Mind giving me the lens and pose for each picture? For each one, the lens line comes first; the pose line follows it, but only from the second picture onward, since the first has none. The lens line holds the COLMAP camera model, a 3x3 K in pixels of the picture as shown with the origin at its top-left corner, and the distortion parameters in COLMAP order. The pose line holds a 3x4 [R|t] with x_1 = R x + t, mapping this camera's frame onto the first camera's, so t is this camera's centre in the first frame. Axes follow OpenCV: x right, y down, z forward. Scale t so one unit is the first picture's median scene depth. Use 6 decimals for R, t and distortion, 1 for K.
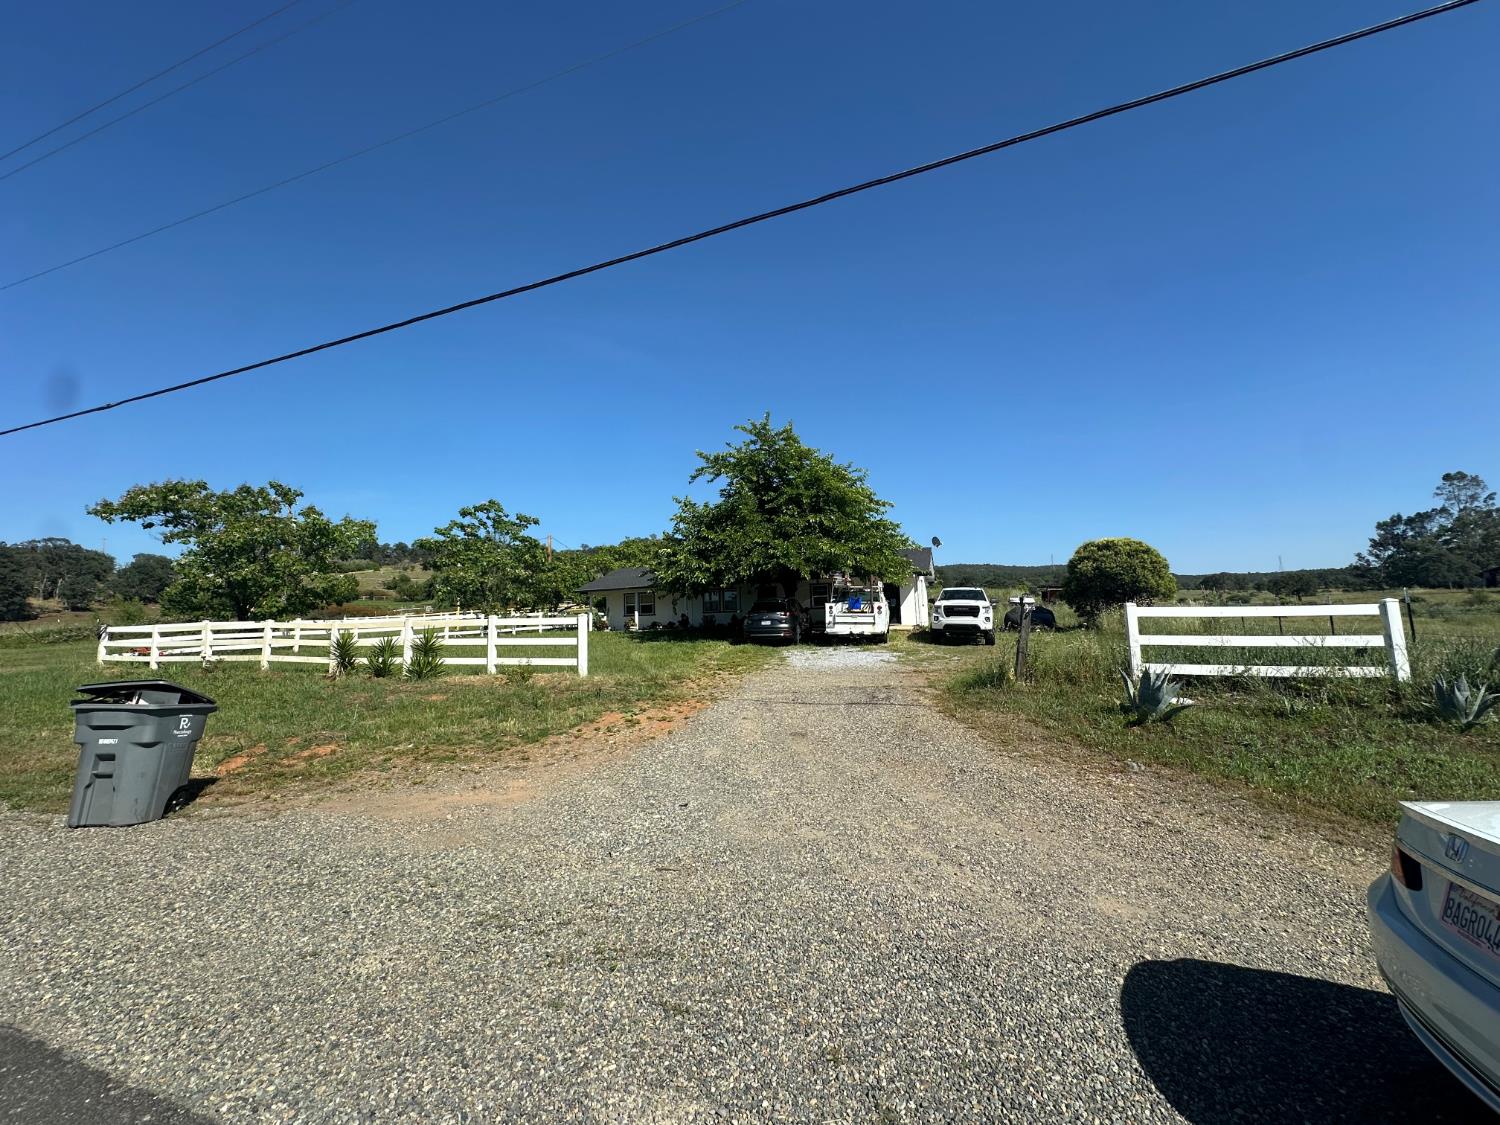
lens RADIAL K [[604.6, 0, 755.4], [0, 604.6, 570.6], [0, 0, 1]] dist [-0.001259, 0.000743]
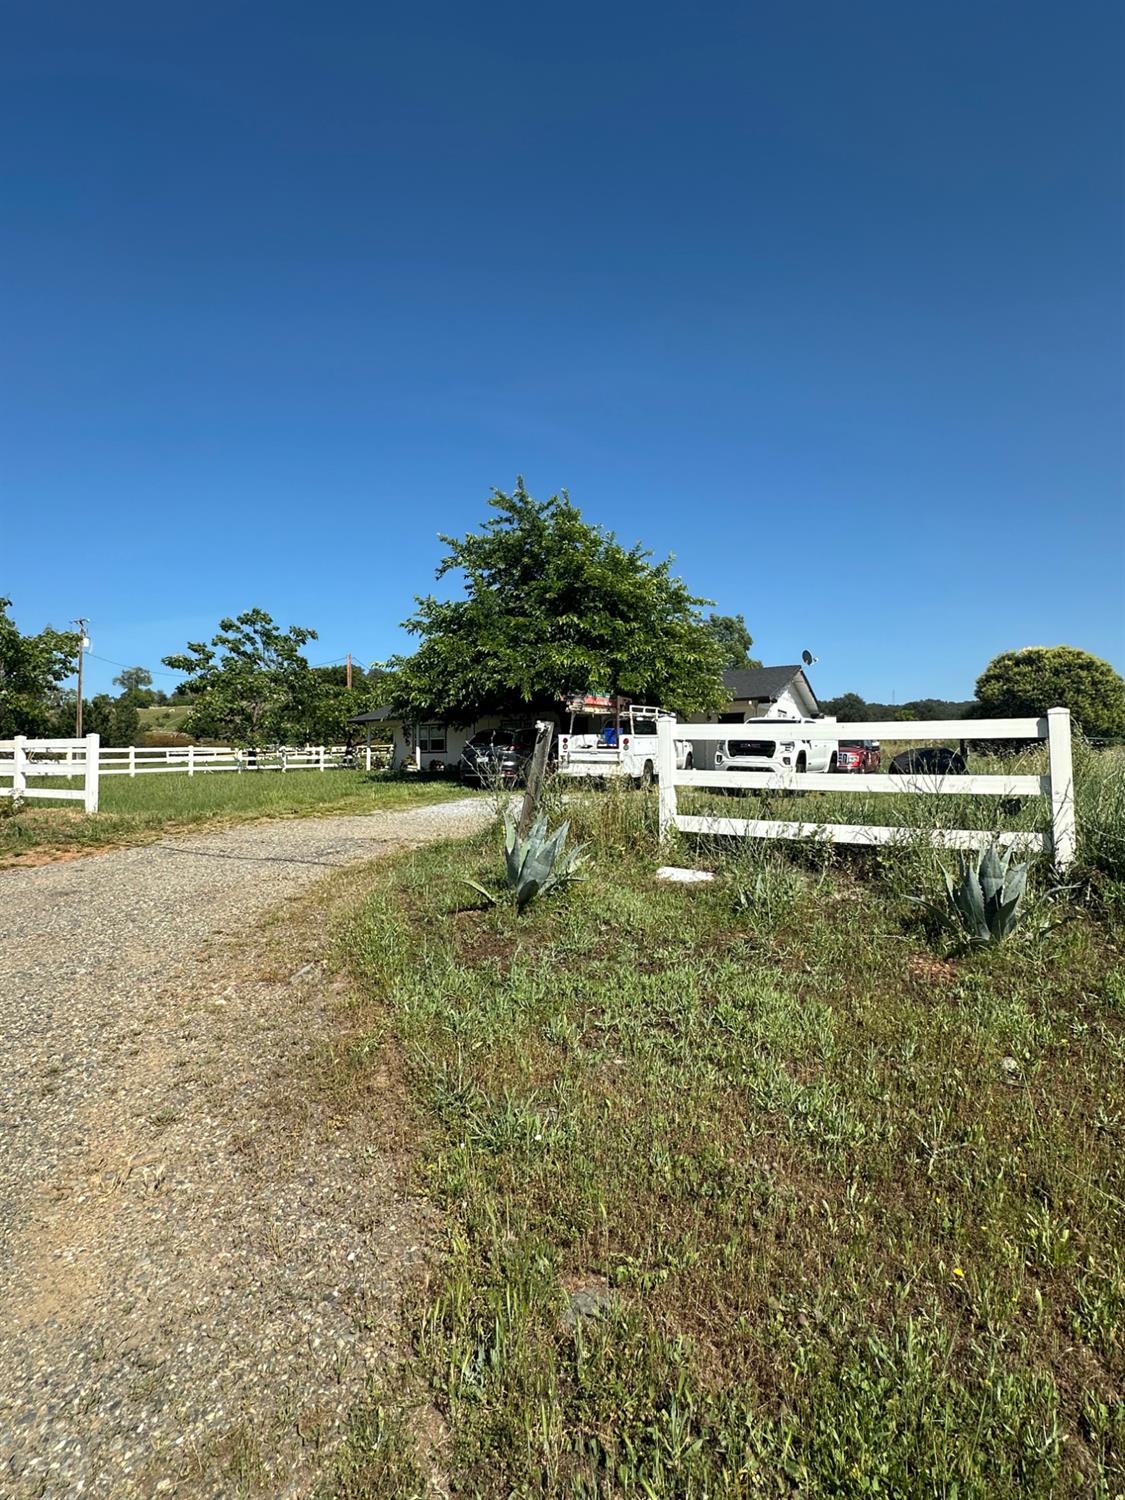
lens RADIAL K [[753.7, 0, 562.2], [0, 753.7, 750.3], [0, 0, 1]] dist [-0.014871, 0.000844]
pose [[0.982140, 0.018484, -0.187243, 0.242637], [-0.007309, 0.998160, 0.060200, 0.015088], [0.188011, -0.057756, 0.980467, 0.082178]]
